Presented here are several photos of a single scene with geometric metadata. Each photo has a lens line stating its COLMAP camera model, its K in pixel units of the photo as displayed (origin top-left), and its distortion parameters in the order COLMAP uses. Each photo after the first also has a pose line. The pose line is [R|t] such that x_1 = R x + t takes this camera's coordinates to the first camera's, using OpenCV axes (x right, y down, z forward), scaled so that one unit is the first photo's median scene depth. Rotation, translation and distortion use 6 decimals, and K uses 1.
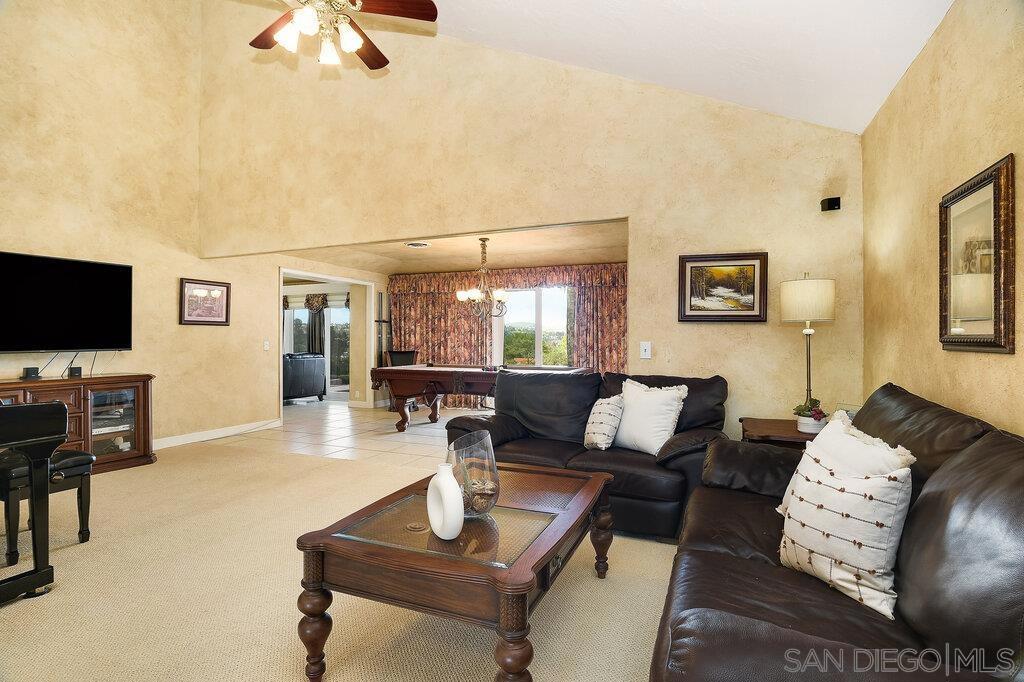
lens RADIAL K [[504.4, 0, 509.0], [0, 504.4, 337.1], [0, 0, 1]] dist [-0.025894, -0.000550]
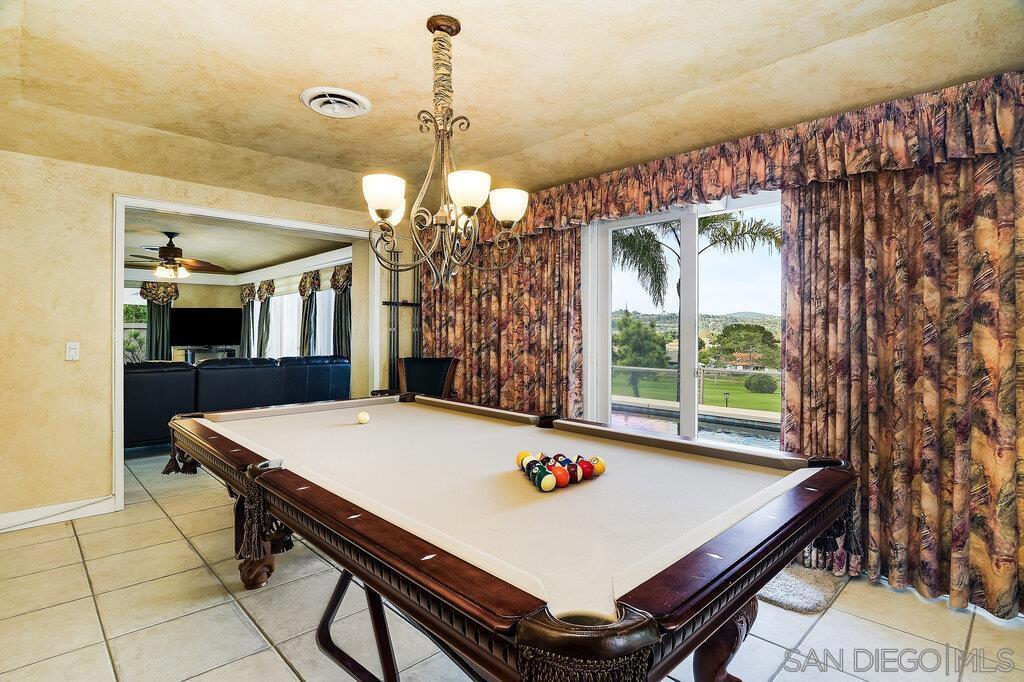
lens RADIAL K [[515.7, 0, 510.0], [0, 515.7, 327.5], [0, 0, 1]] dist [-0.017184, 0.000360]
pose [[0.916391, -0.001964, -0.400279, 0.094688], [0.000948, 0.999996, -0.002735, -0.003579], [0.400282, 0.002127, 0.916389, 0.579792]]
